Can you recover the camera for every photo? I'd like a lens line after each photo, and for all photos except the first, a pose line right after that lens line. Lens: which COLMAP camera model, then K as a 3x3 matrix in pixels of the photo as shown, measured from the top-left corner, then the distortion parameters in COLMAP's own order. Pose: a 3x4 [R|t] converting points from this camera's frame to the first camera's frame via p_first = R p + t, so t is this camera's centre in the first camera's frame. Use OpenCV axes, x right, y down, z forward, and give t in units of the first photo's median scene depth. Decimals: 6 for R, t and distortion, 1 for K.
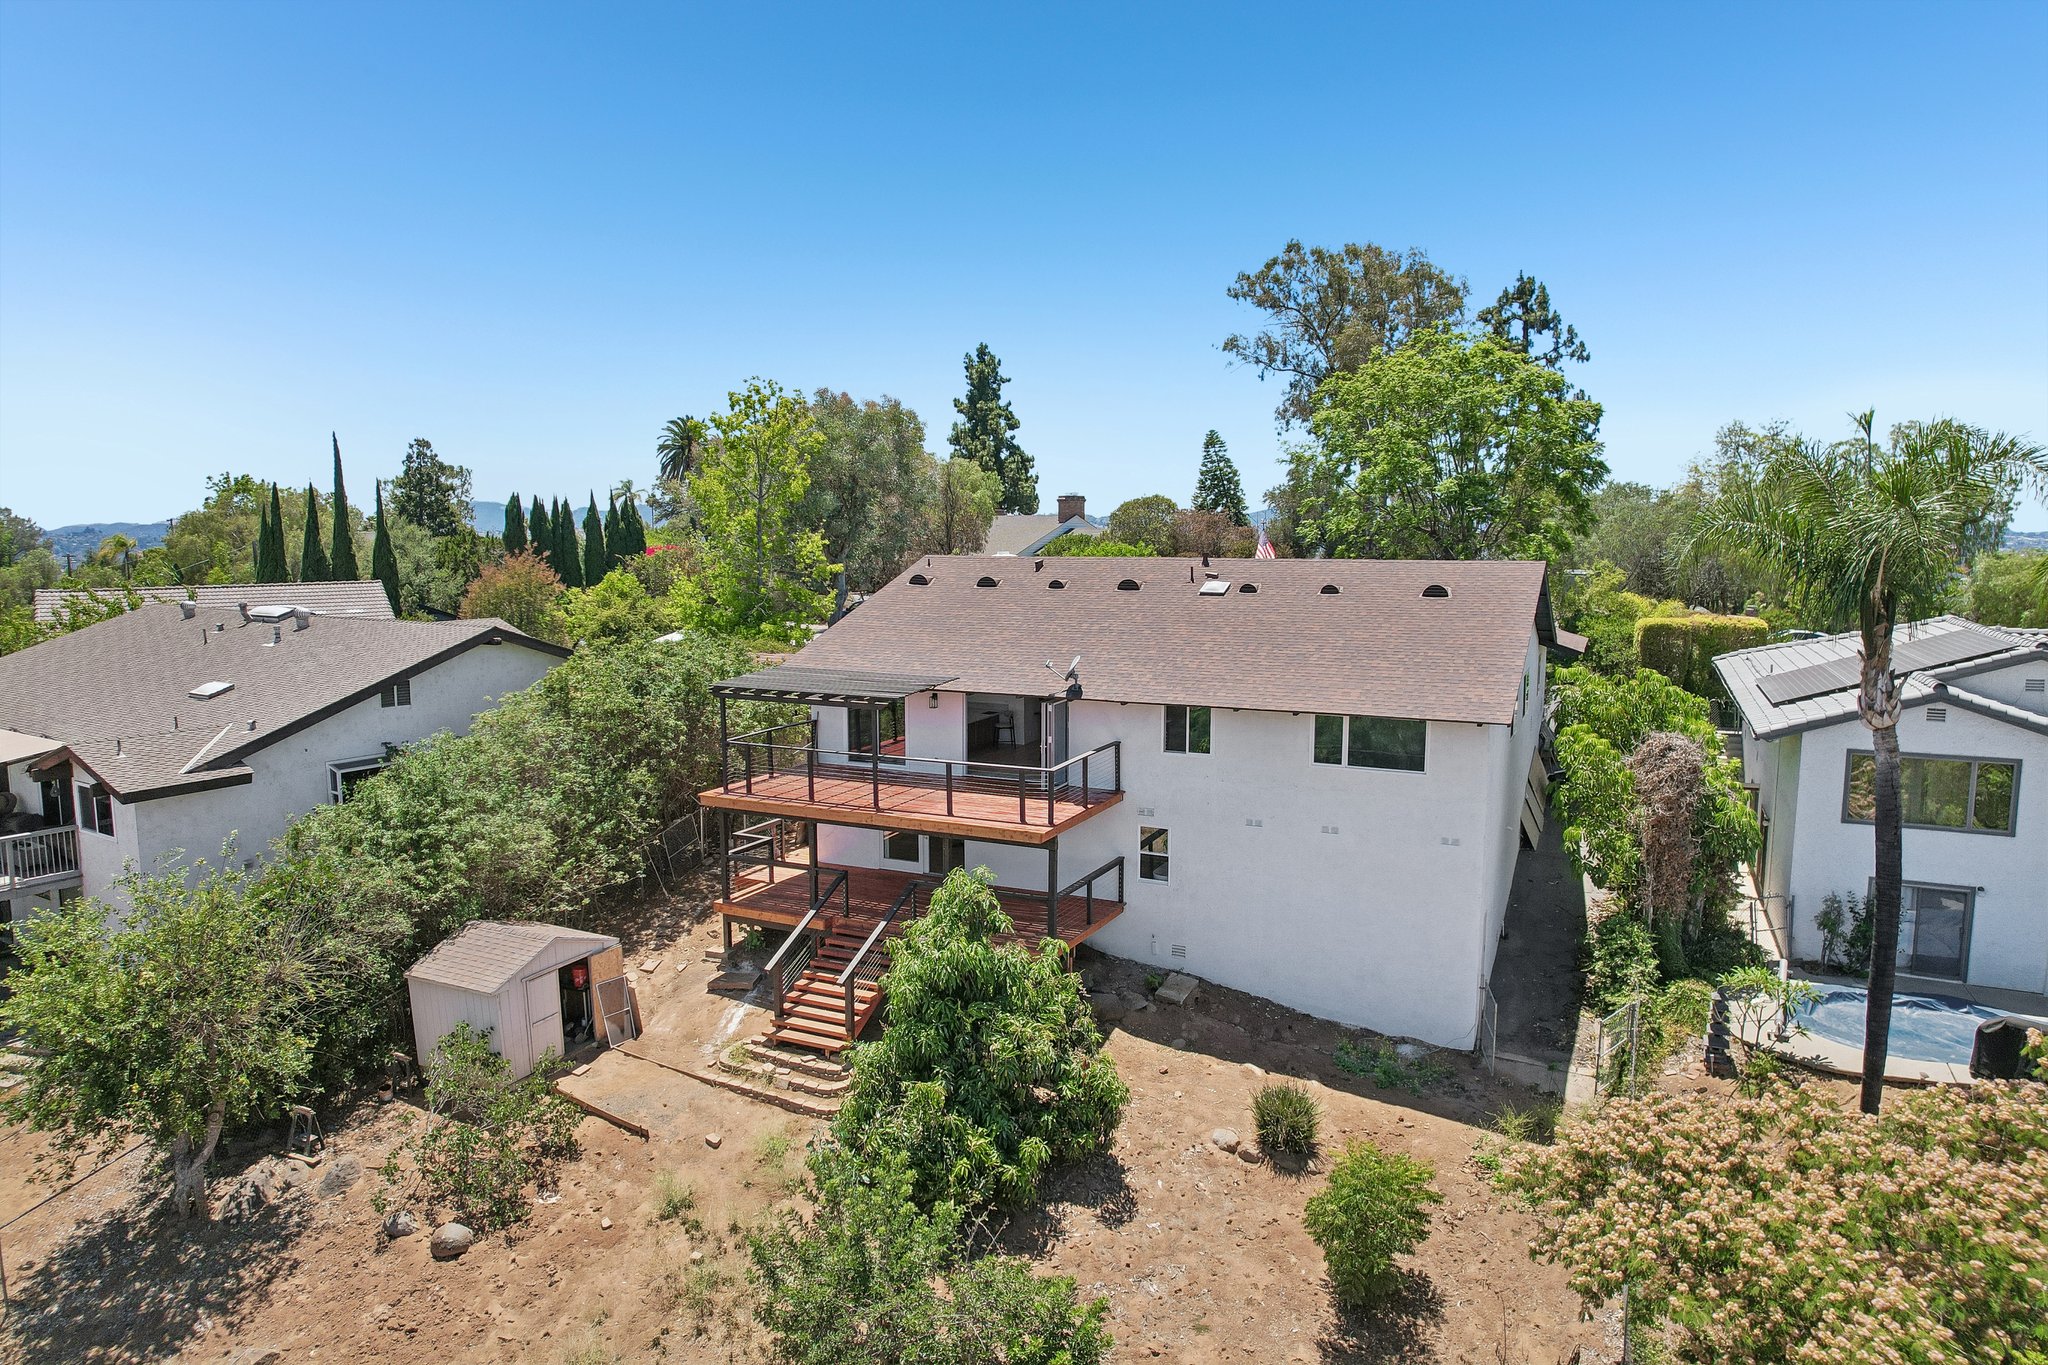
lens RADIAL K [[1308.8, 0, 1025.4], [0, 1308.8, 692.2], [0, 0, 1]] dist [-0.070734, 0.063871]
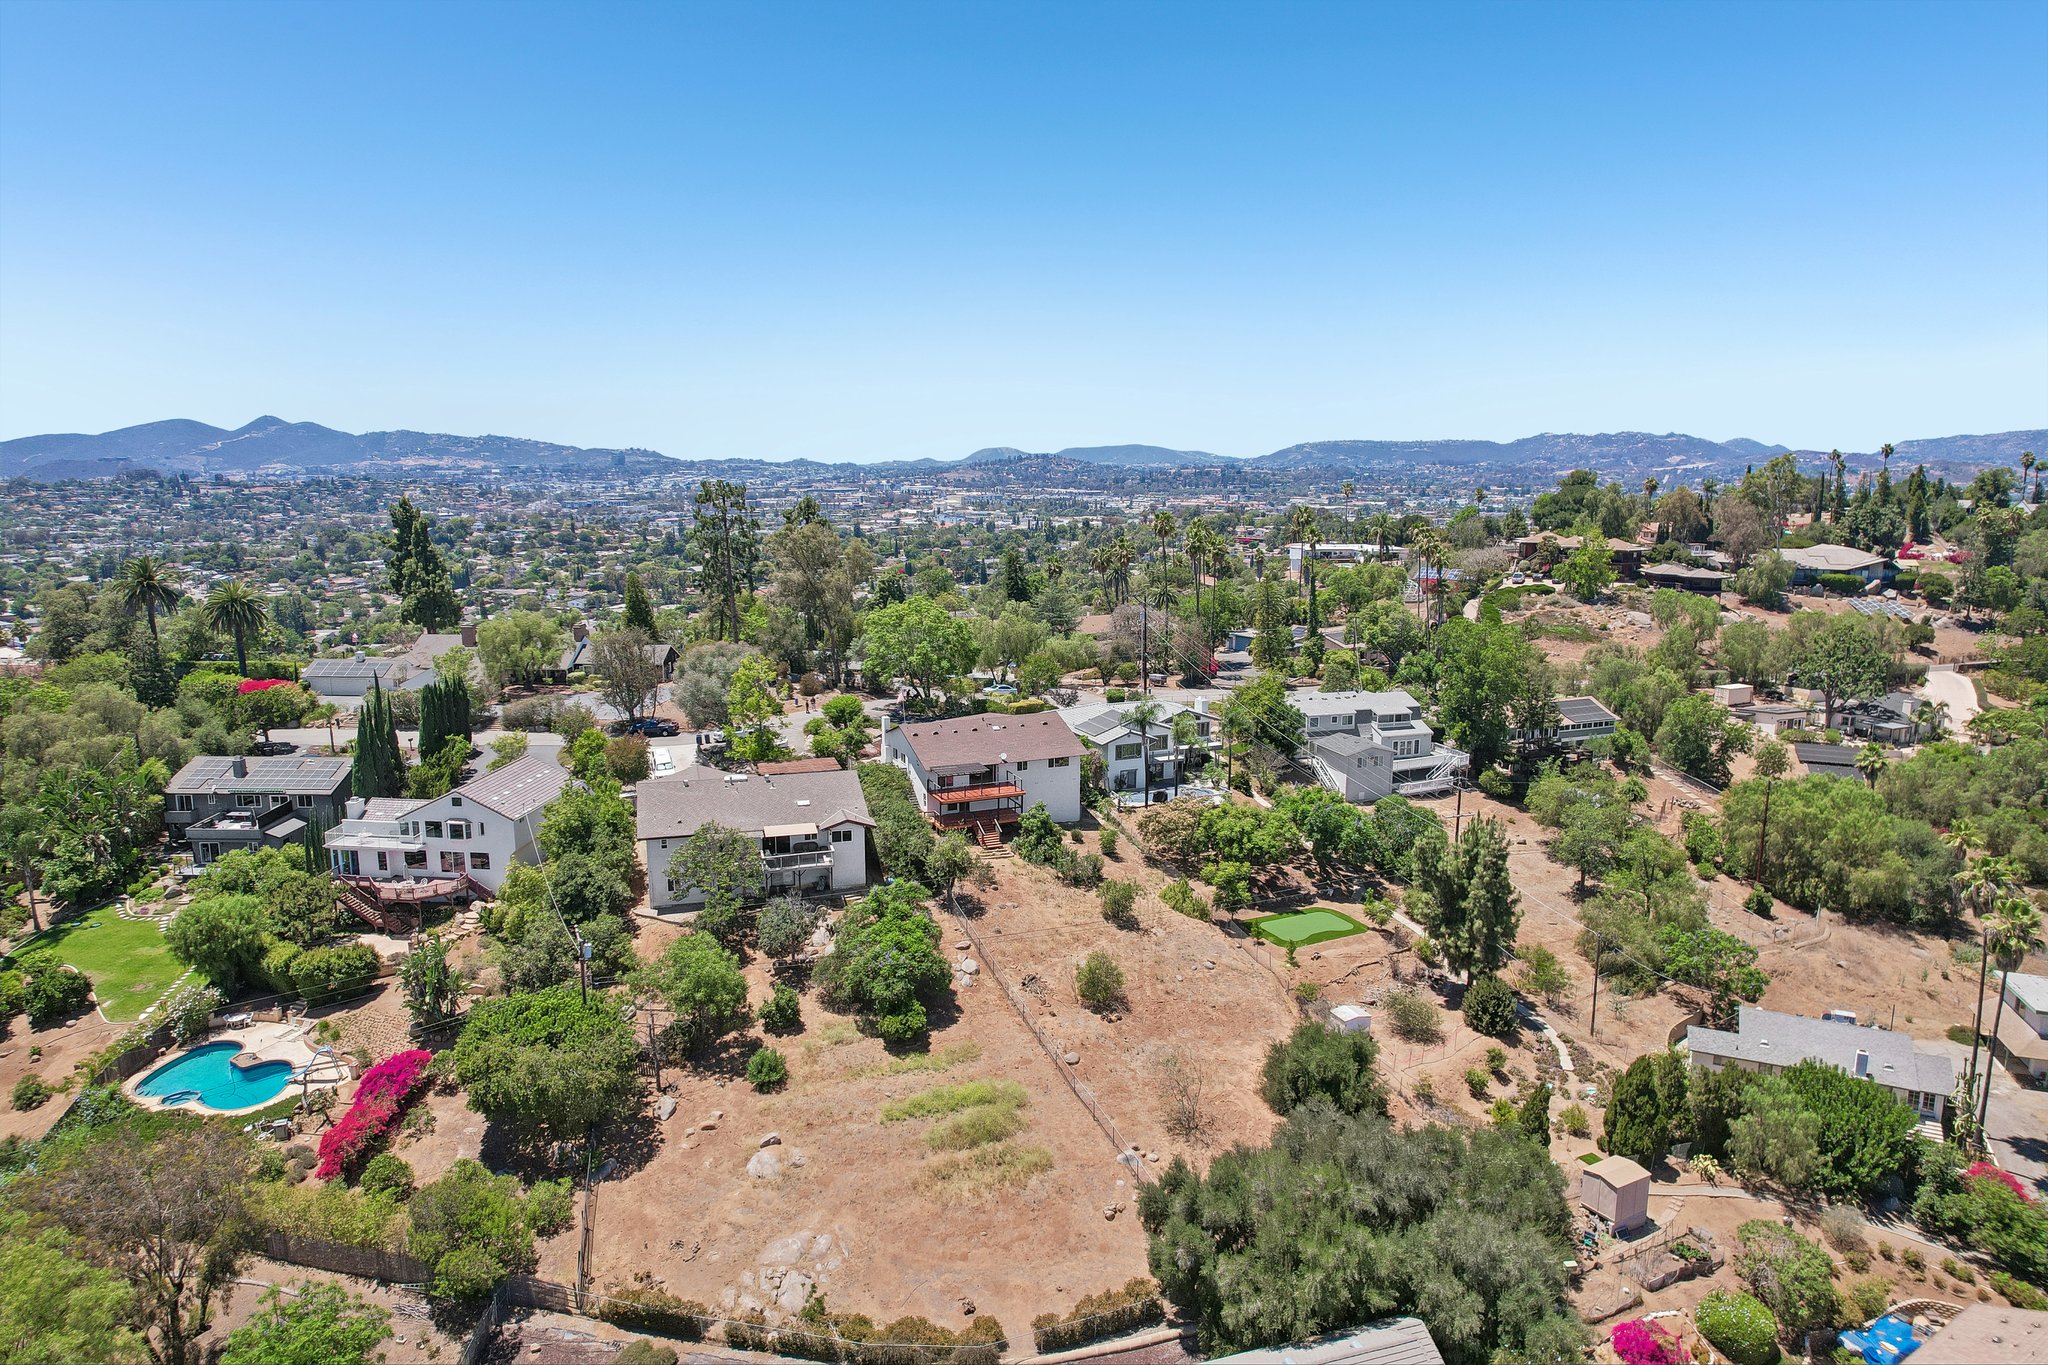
lens RADIAL K [[1308.8, 0, 1029.3], [0, 1308.8, 679.6], [0, 0, 1]] dist [-0.070734, 0.063871]
pose [[0.659007, -0.127092, 0.741322, -3.315770], [0.095142, 0.991789, 0.085454, -0.677934], [-0.746095, 0.014216, 0.665688, -2.111075]]
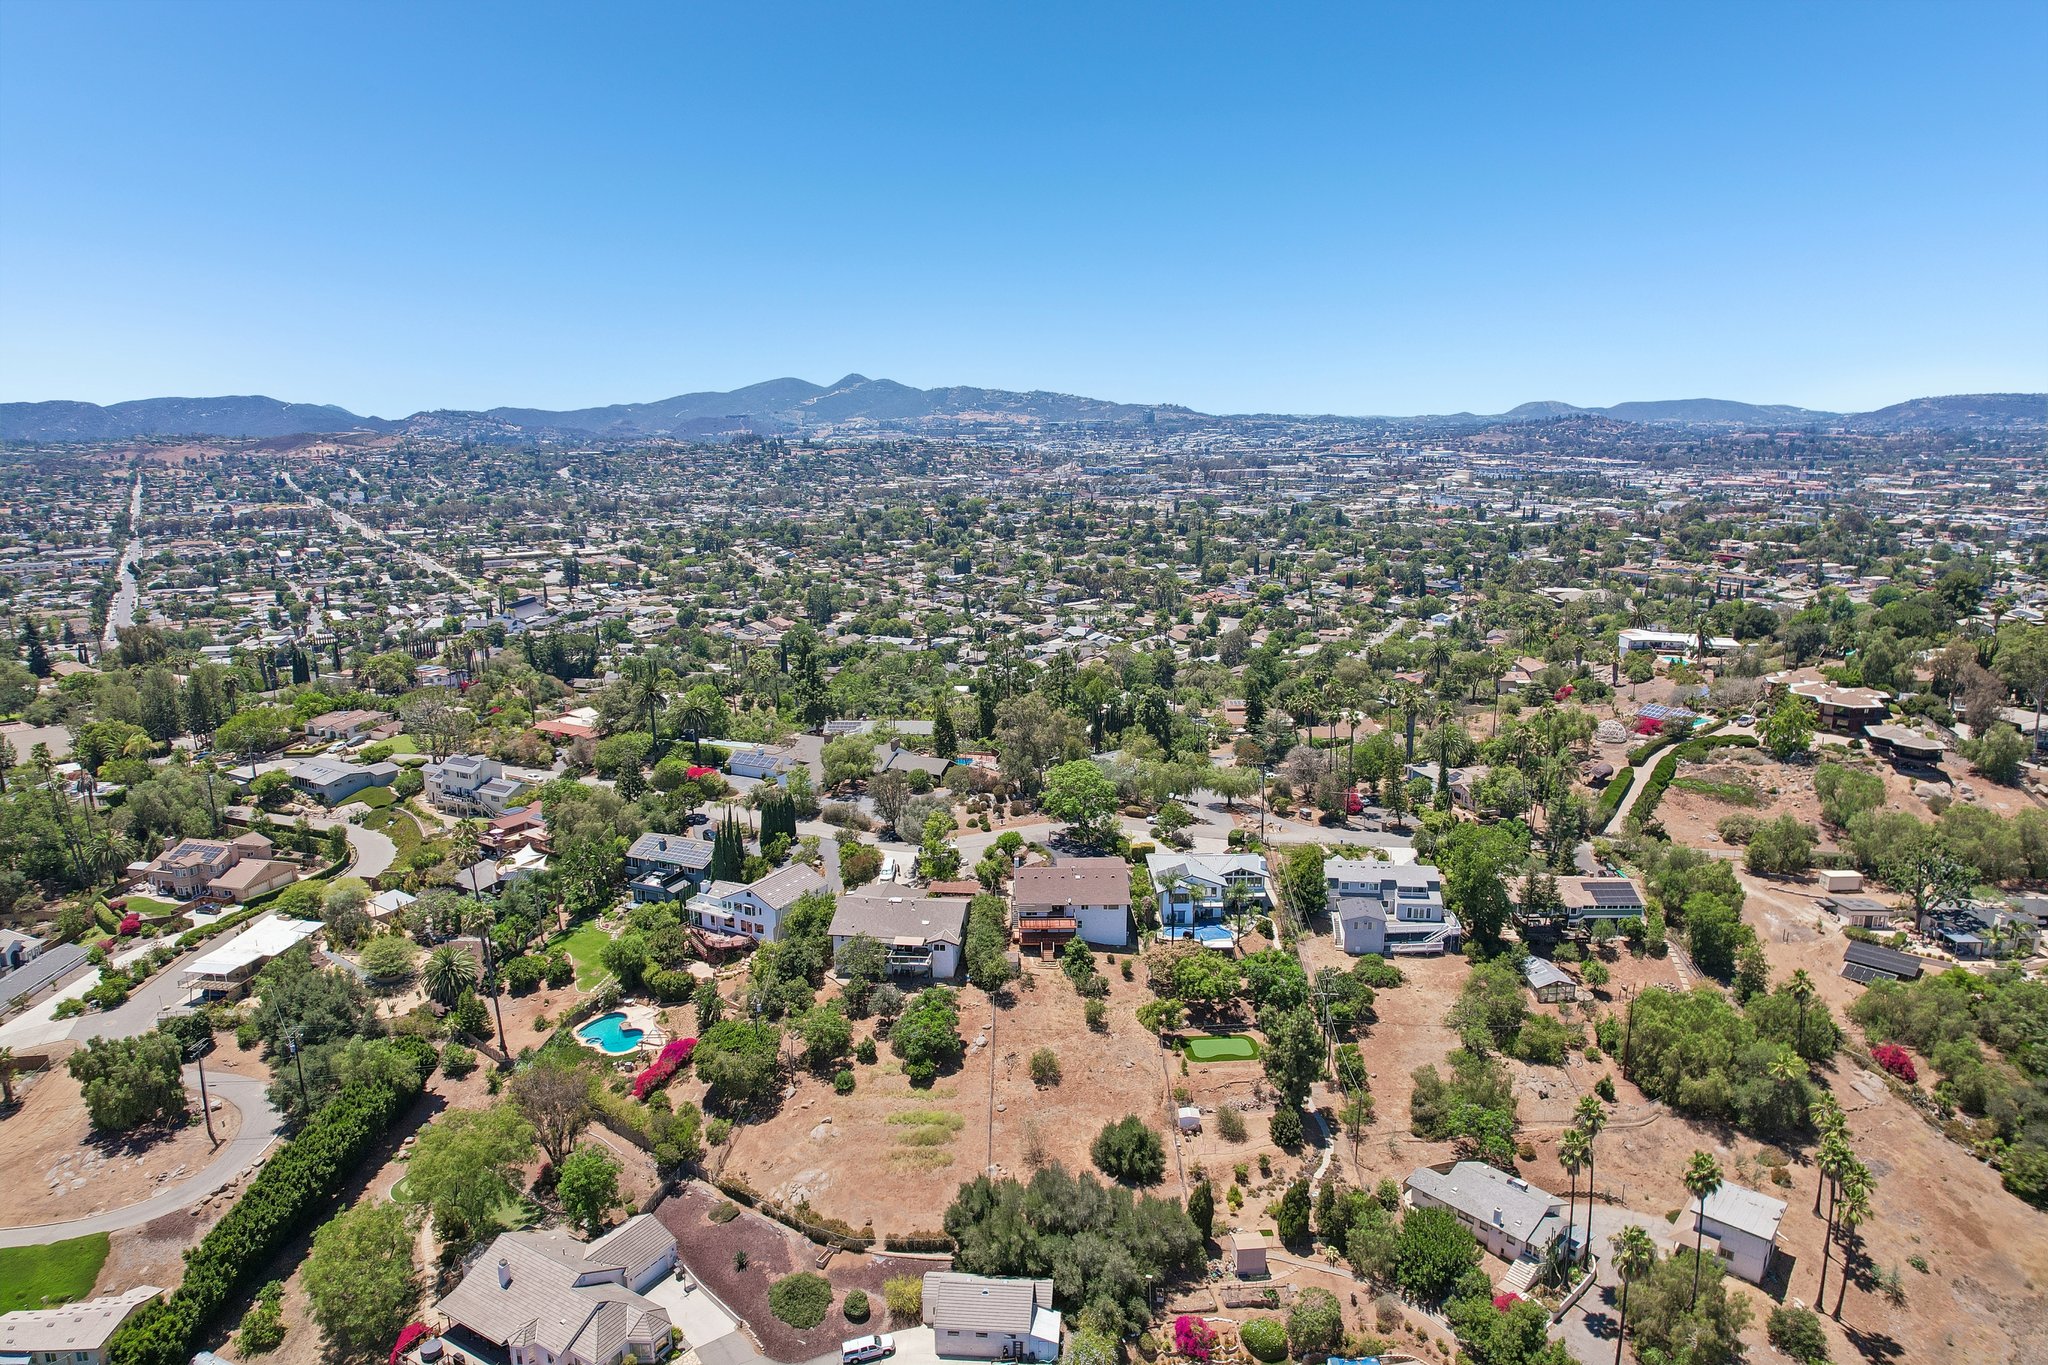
lens RADIAL K [[1308.8, 0, 1030.9], [0, 1308.8, 678.5], [0, 0, 1]] dist [-0.070734, 0.063871]
pose [[0.899274, -0.092608, 0.427470, -3.119539], [0.058450, 0.994007, 0.092382, -1.914552], [-0.433463, -0.058091, 0.899297, -5.256029]]
